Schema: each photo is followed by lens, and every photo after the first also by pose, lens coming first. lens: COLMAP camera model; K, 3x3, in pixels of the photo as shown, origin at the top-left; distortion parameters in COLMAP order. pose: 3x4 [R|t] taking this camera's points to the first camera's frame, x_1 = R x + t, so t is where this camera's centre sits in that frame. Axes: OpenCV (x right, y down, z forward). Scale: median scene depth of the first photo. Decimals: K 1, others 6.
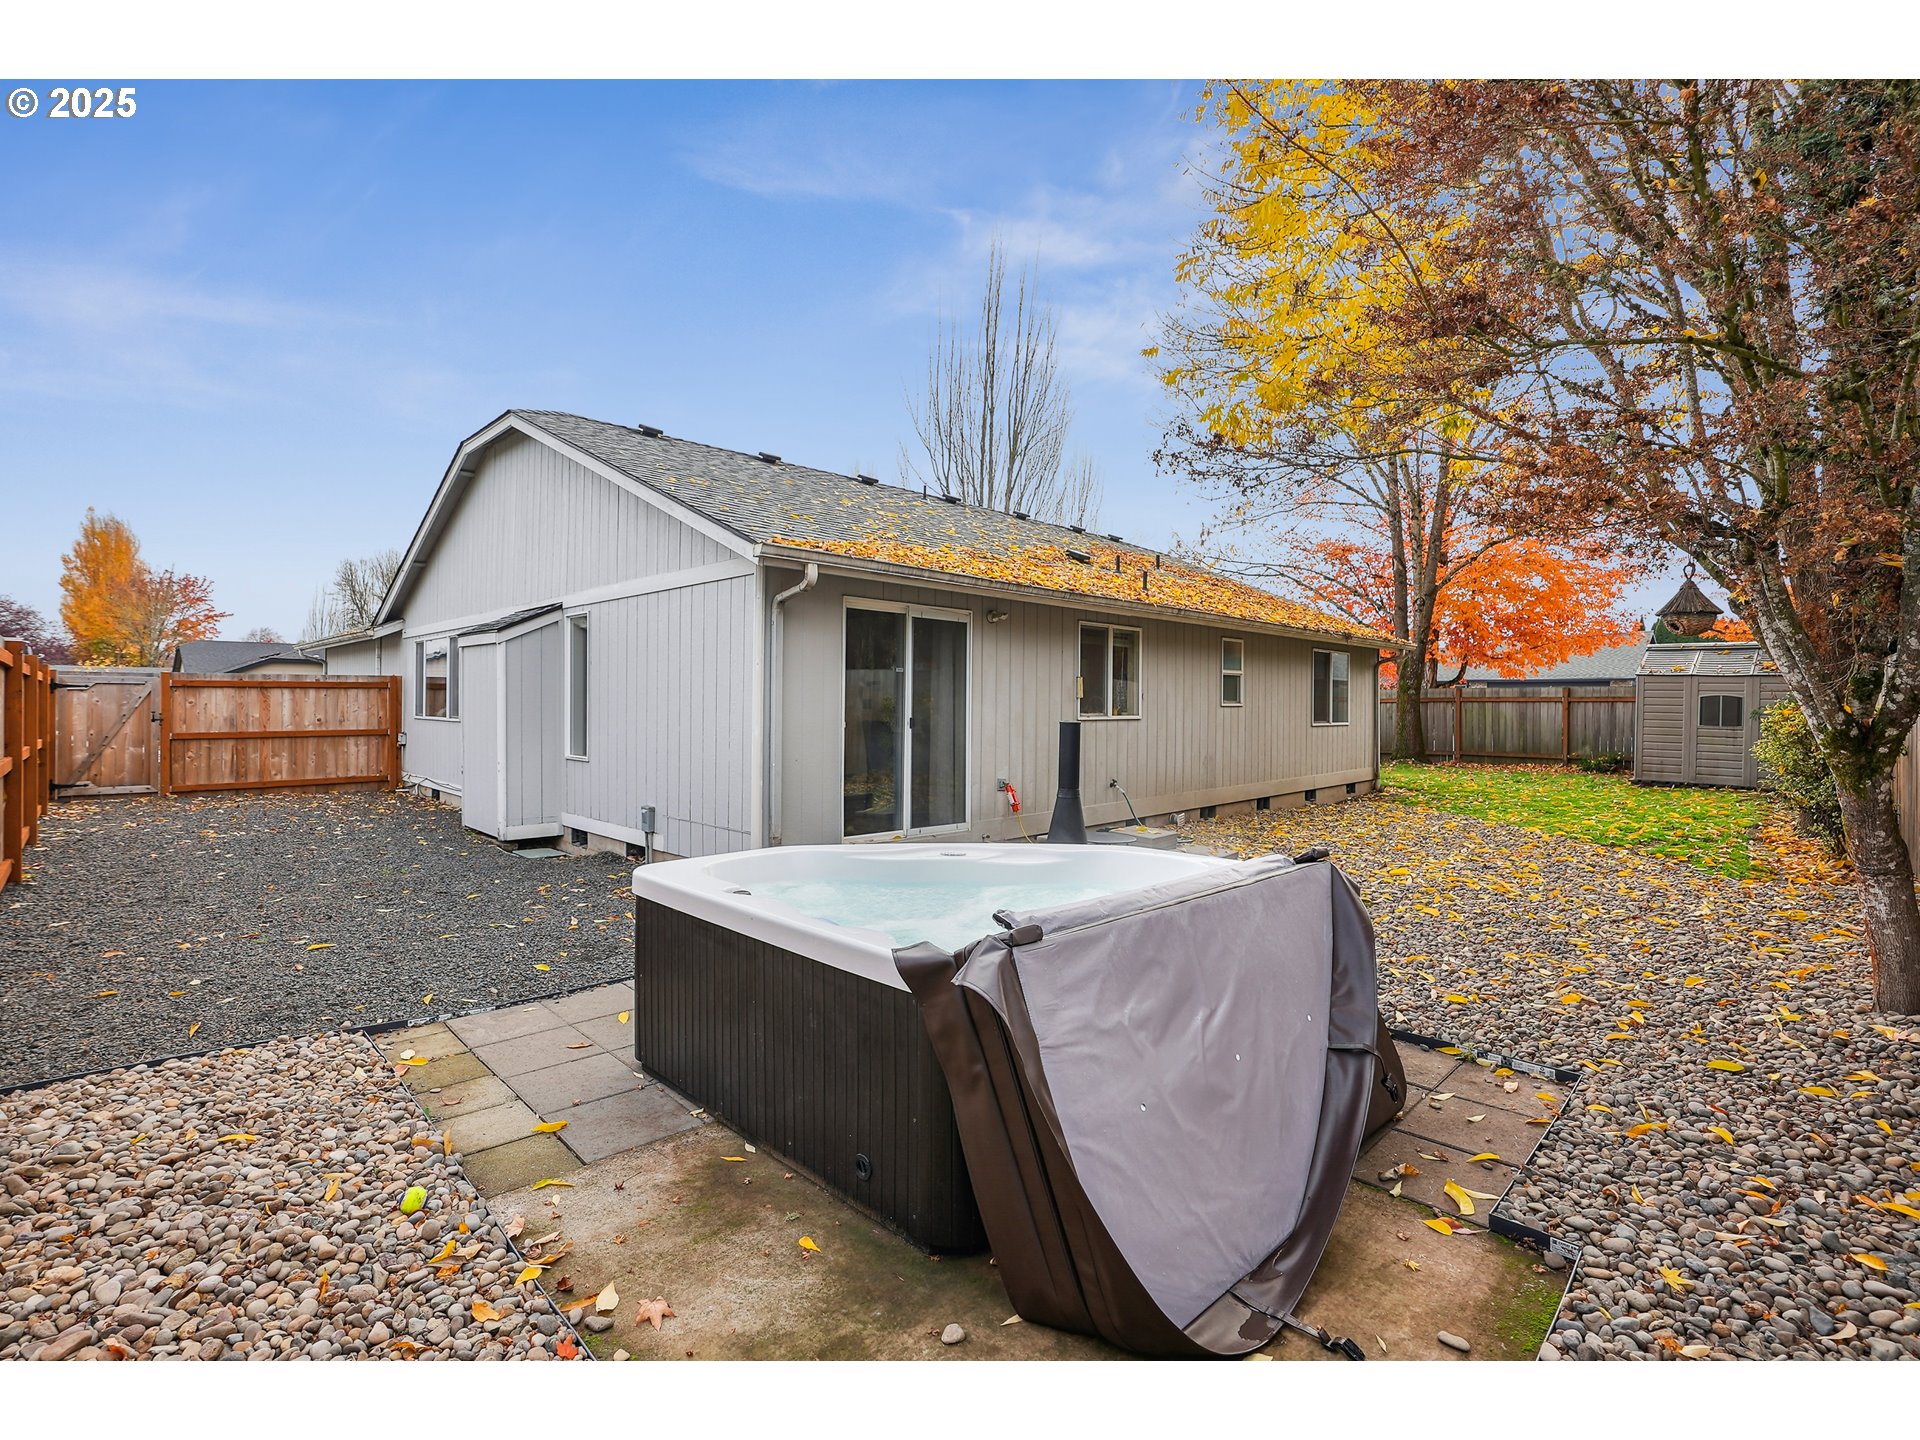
lens RADIAL K [[910.4, 0, 962.1], [0, 910.4, 713.4], [0, 0, 1]] dist [-0.005804, -0.000411]
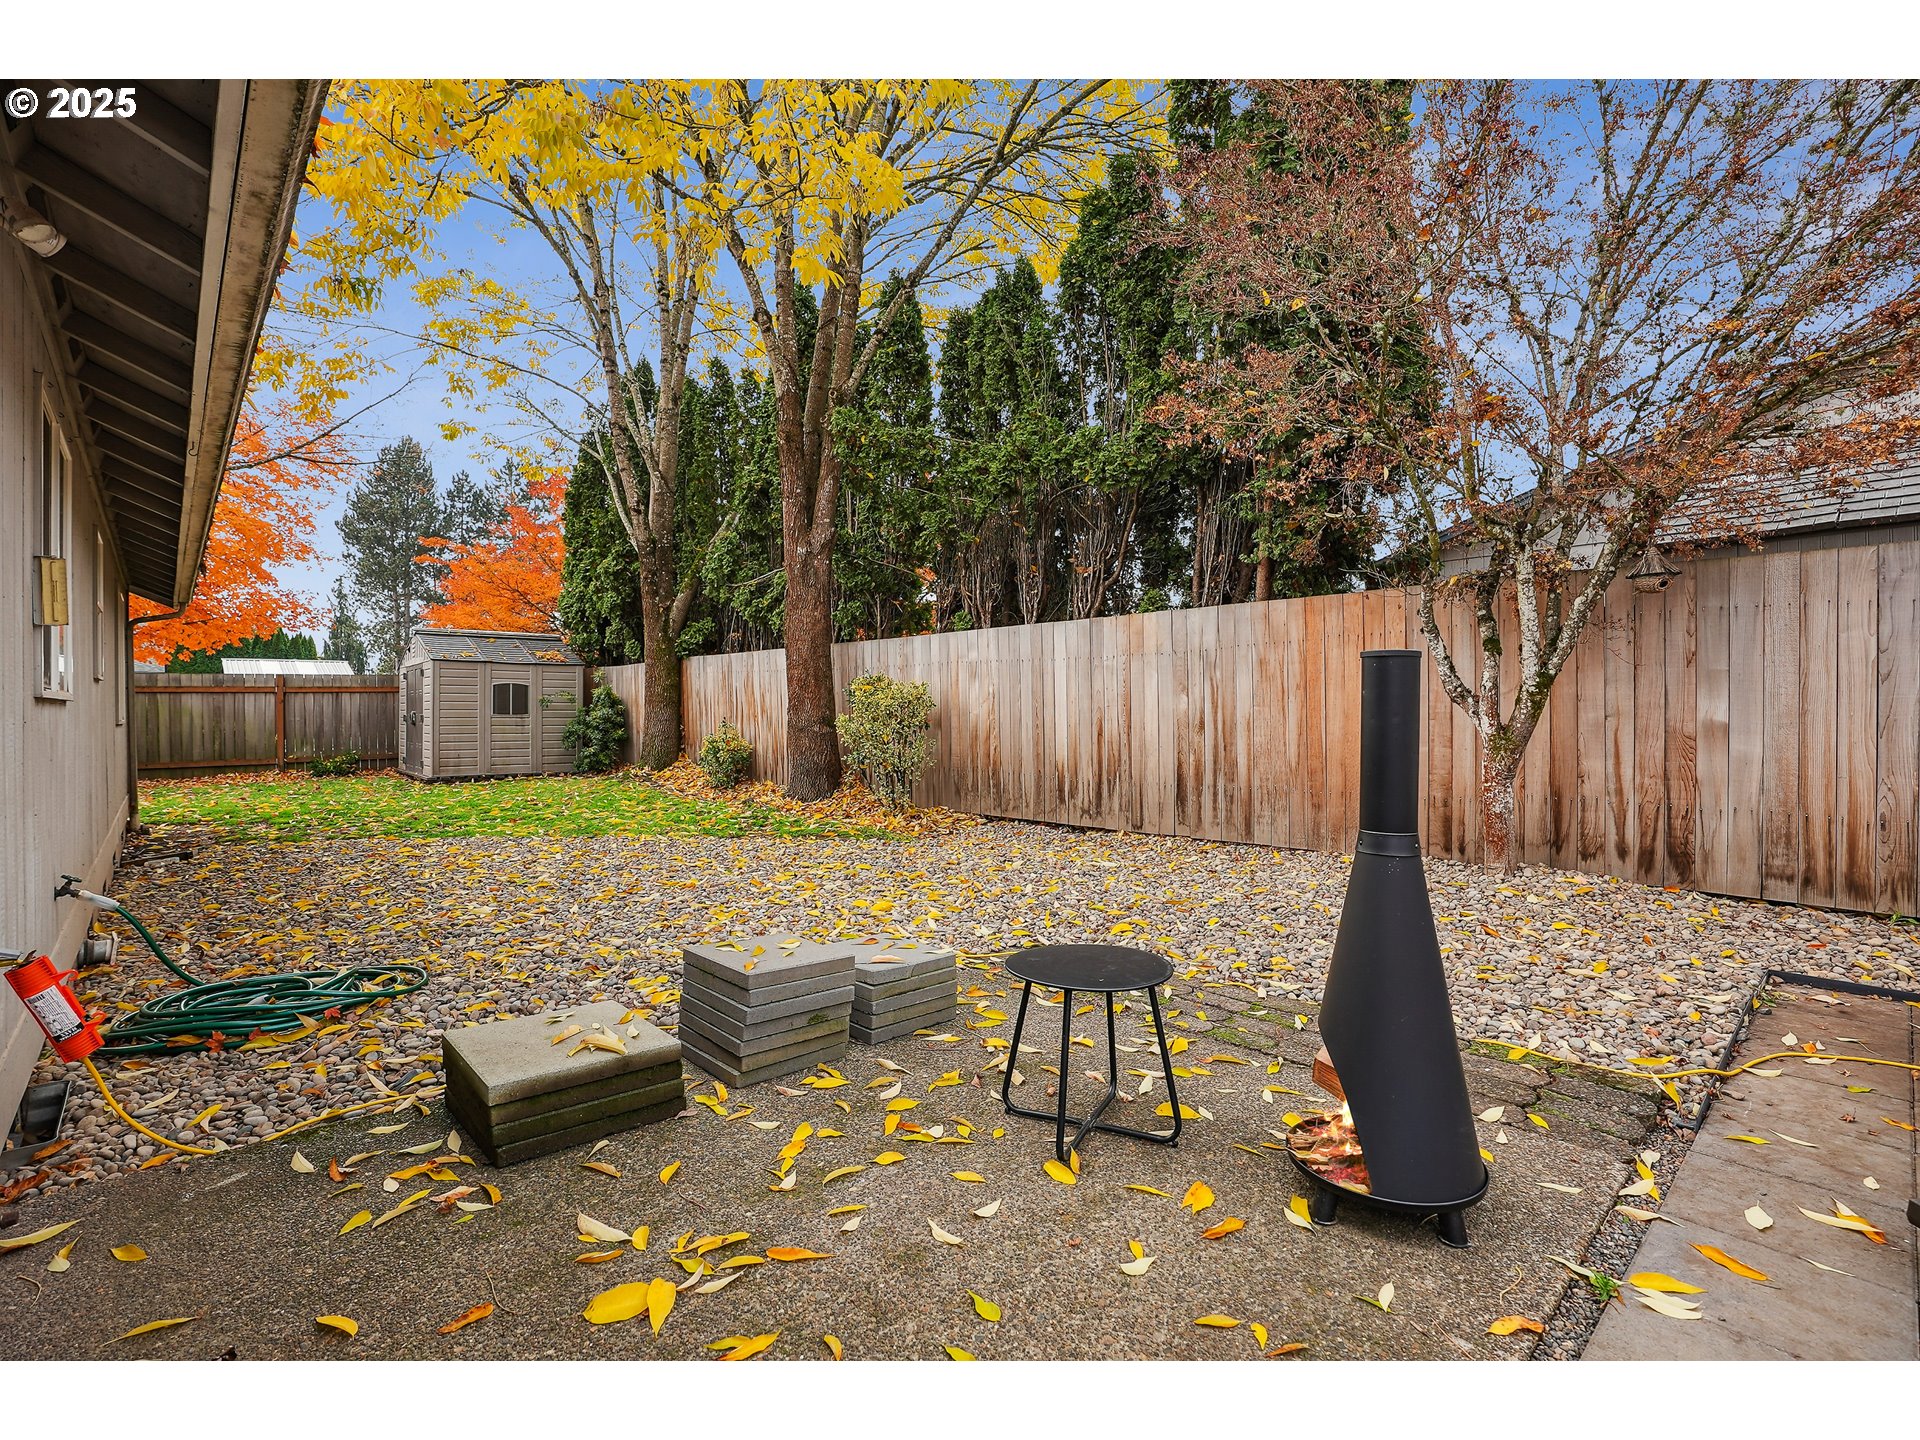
lens RADIAL K [[910.4, 0, 957.1], [0, 910.4, 712.8], [0, 0, 1]] dist [-0.005804, -0.000411]
pose [[0.049134, -0.010848, 0.998733, -0.202124], [0.020278, 0.999746, 0.009861, 0.017820], [-0.998586, 0.019768, 0.049342, 0.687941]]
